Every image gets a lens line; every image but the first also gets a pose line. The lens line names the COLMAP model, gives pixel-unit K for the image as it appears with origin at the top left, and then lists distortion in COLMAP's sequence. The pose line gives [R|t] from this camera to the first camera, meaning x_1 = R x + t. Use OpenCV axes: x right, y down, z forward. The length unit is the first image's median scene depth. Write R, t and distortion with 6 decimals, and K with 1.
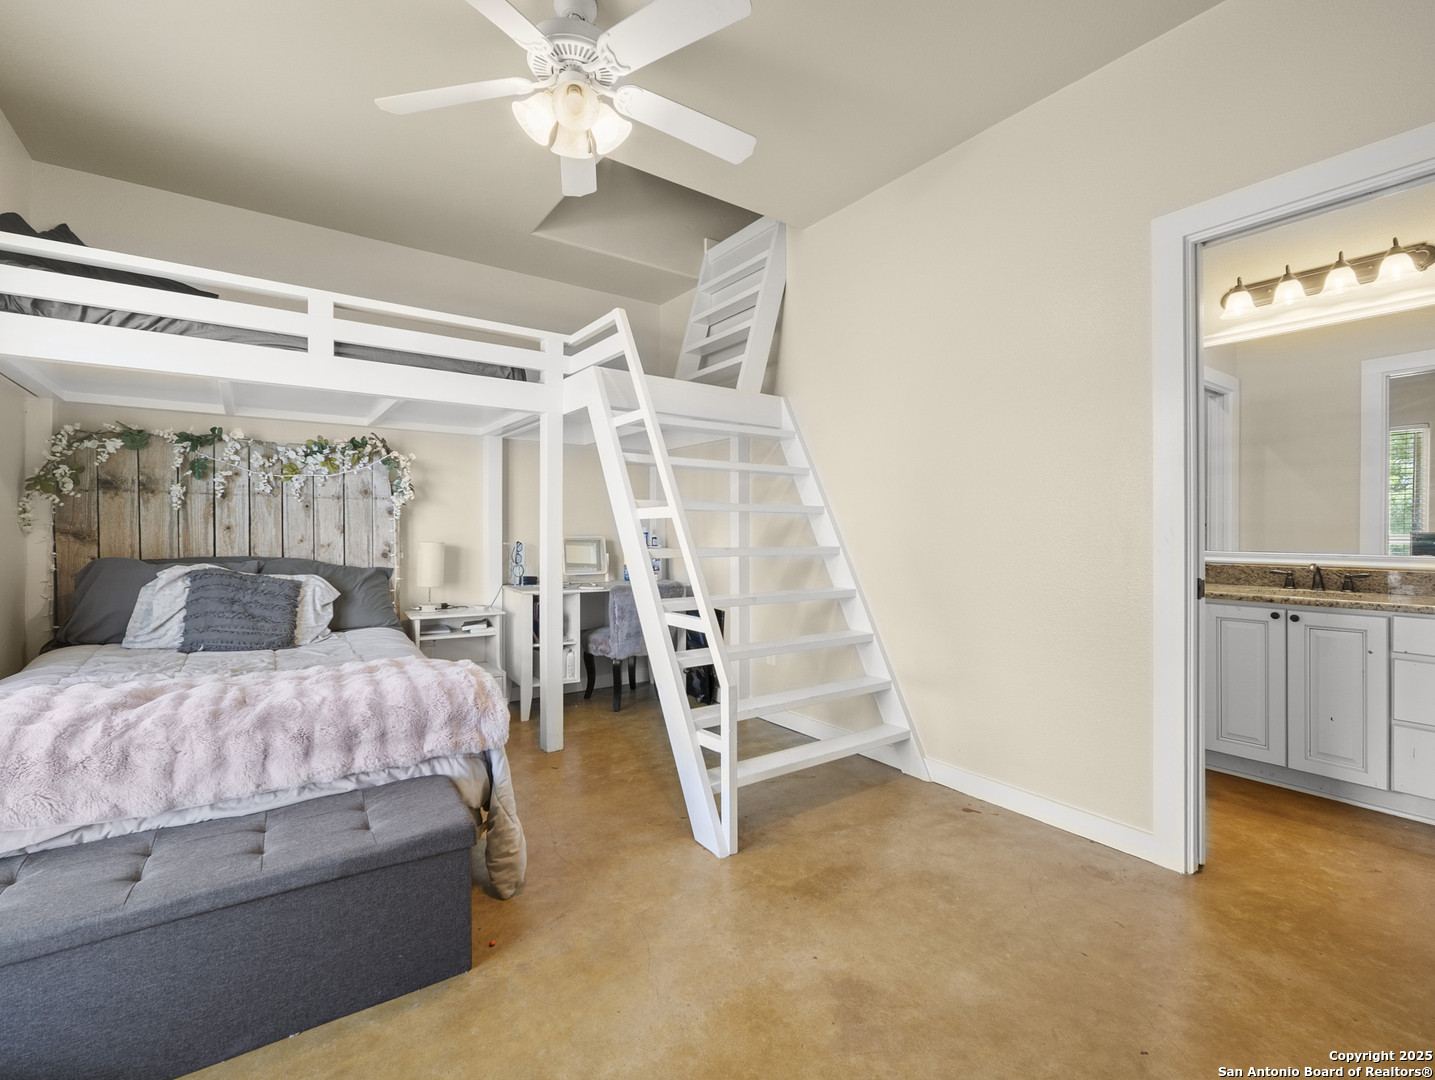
lens RADIAL K [[637.7, 0, 712.0], [0, 637.7, 532.7], [0, 0, 1]] dist [-0.011306, 0.002115]
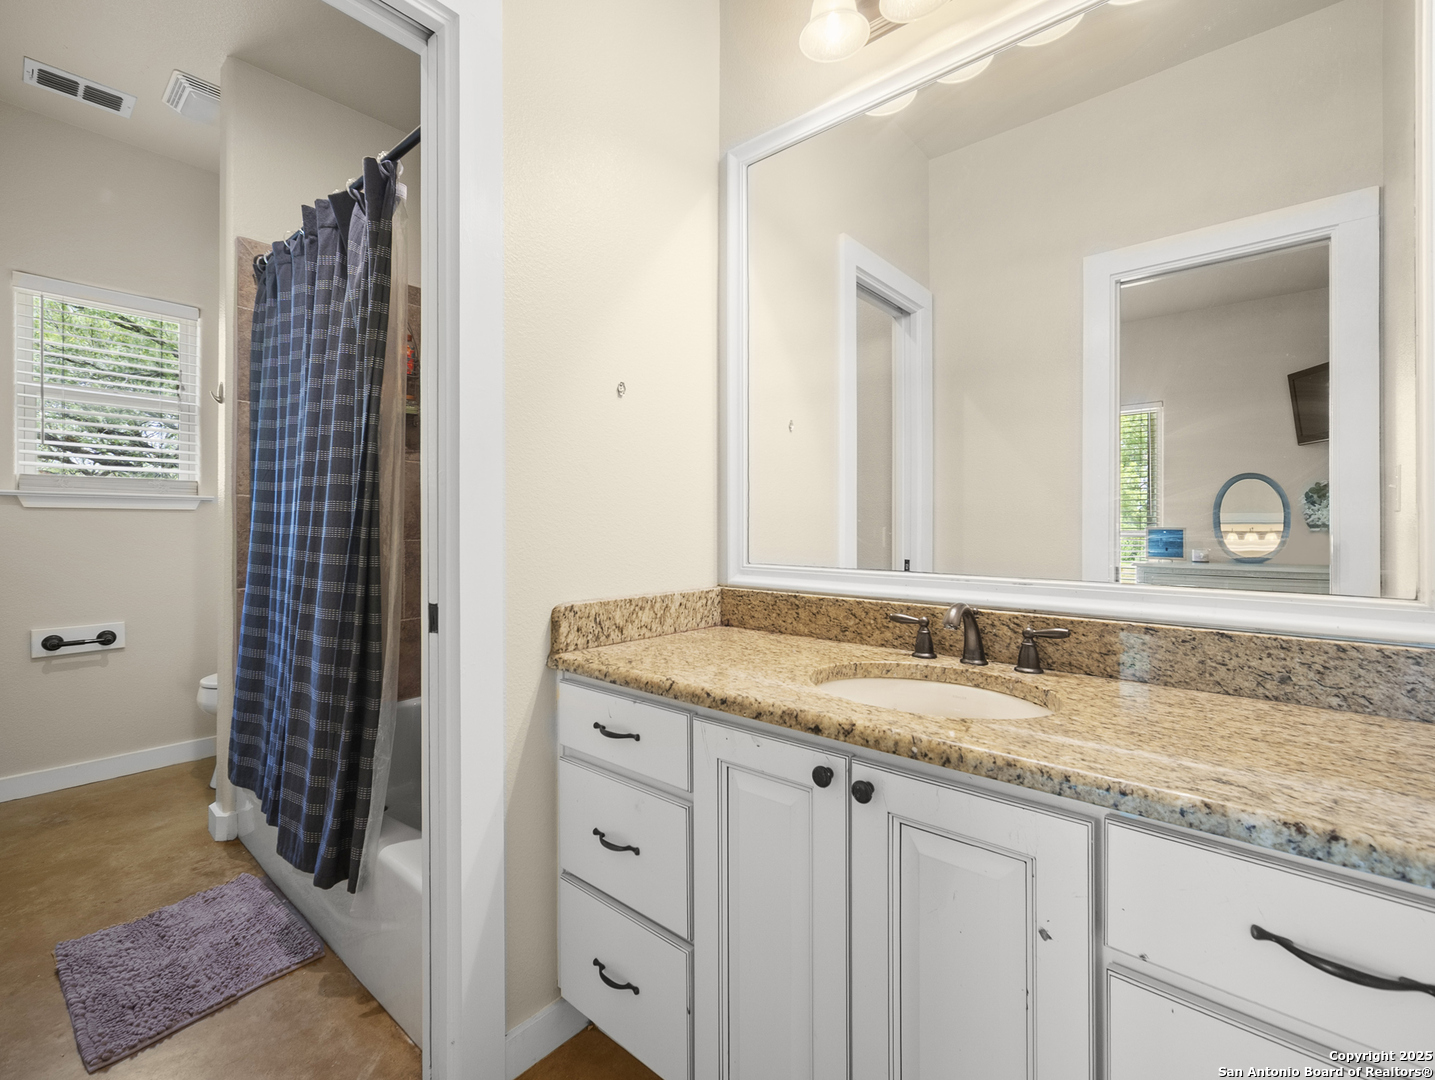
lens RADIAL K [[637.7, 0, 724.0], [0, 637.7, 528.5], [0, 0, 1]] dist [-0.011306, 0.002115]
pose [[0.968377, 0.001687, 0.249486, 0.693579], [-0.001279, 0.999998, -0.001799, 0.001770], [-0.249488, 0.001423, 0.968377, 0.632373]]
